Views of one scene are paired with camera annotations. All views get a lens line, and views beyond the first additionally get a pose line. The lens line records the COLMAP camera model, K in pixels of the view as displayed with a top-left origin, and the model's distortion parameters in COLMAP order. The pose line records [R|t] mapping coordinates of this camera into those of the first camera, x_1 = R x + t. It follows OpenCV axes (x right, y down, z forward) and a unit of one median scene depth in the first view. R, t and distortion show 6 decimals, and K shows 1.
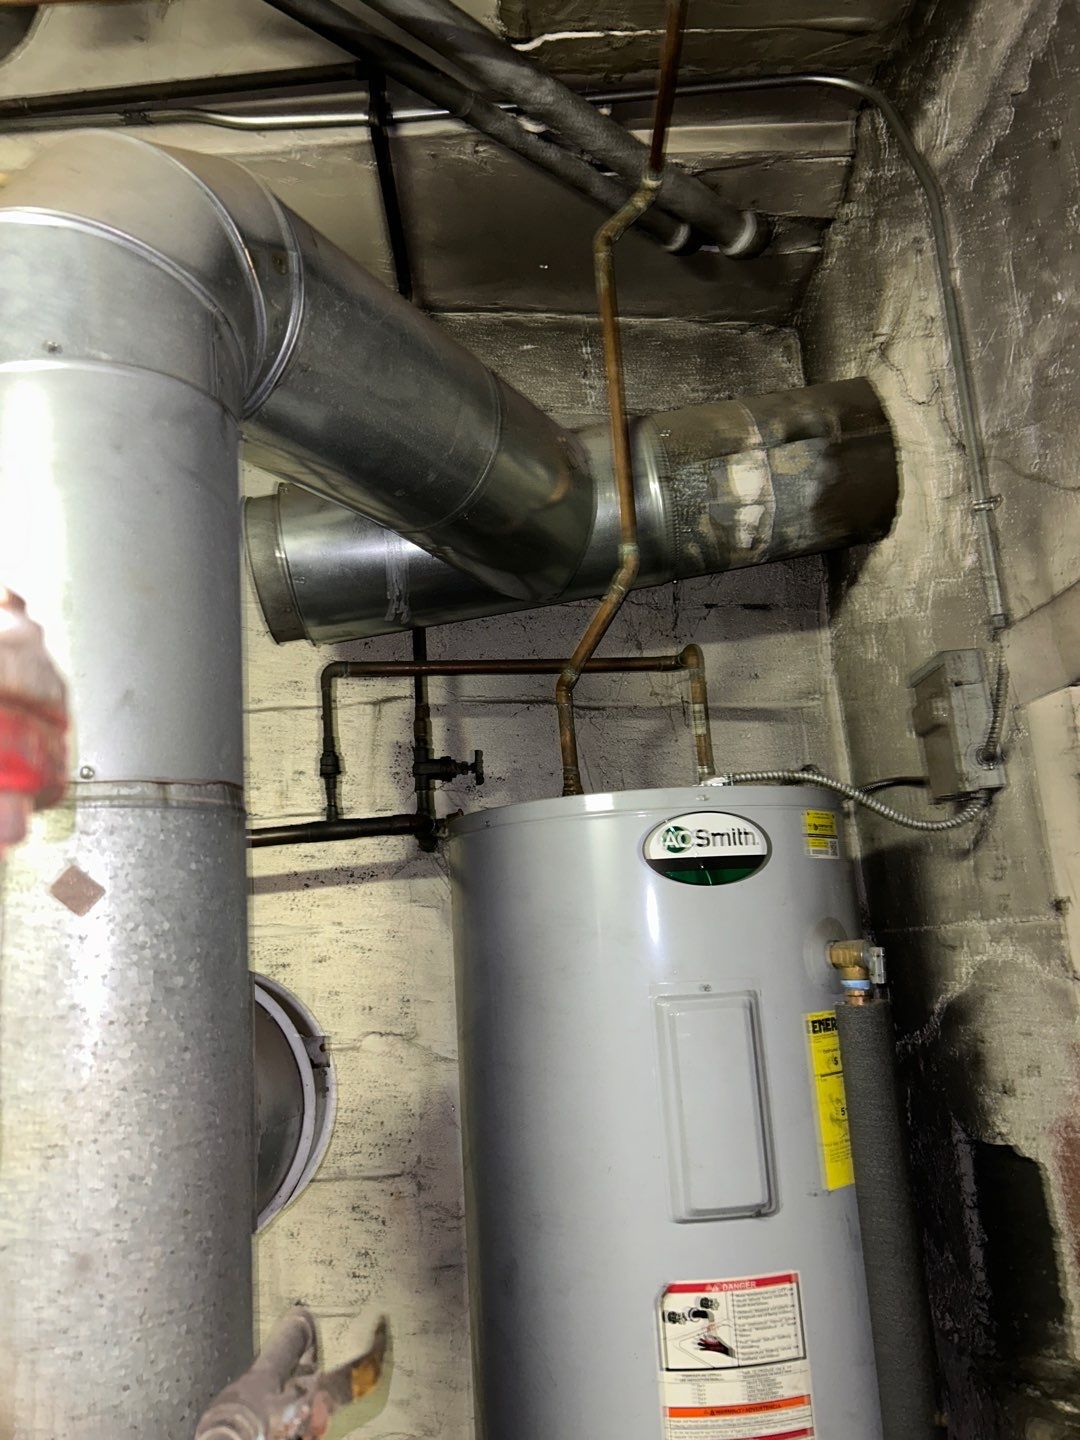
lens RADIAL K [[1089.7, 0, 531.8], [0, 1089.7, 719.7], [0, 0, 1]] dist [0.031711, -0.037021]
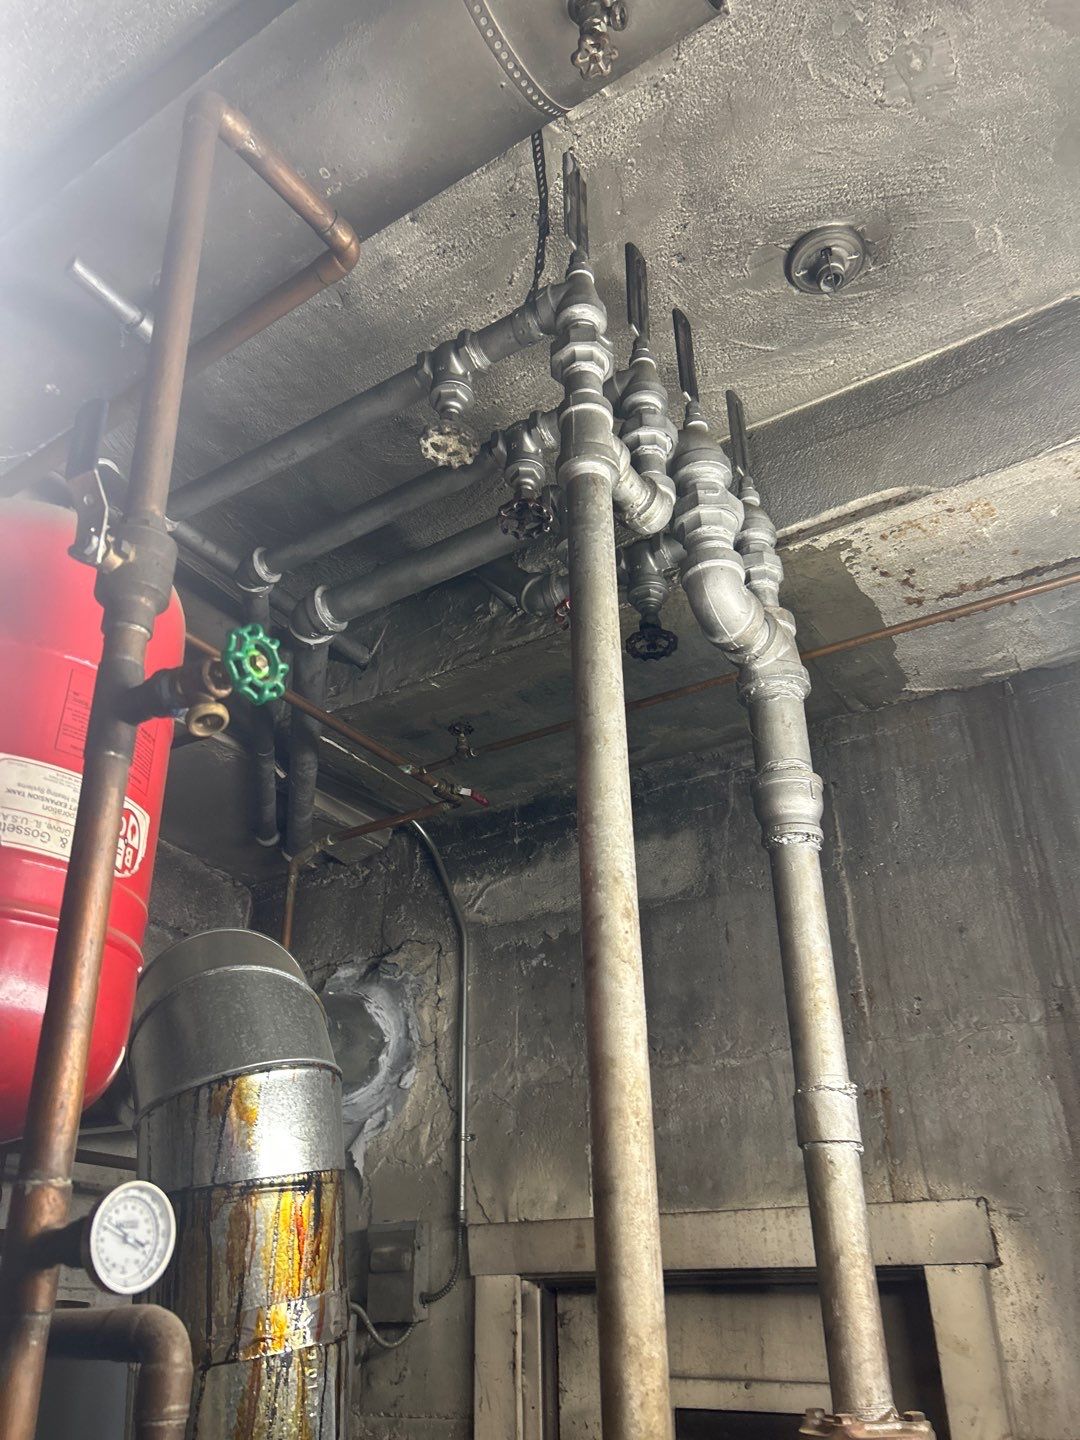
lens RADIAL K [[1089.7, 0, 531.3], [0, 1089.7, 723.7], [0, 0, 1]] dist [0.031711, -0.037021]
pose [[0.527053, 0.451076, 0.720240, -1.064368], [-0.199460, 0.889494, -0.411117, -0.088658], [-0.826094, 0.073021, 0.558782, -0.092225]]
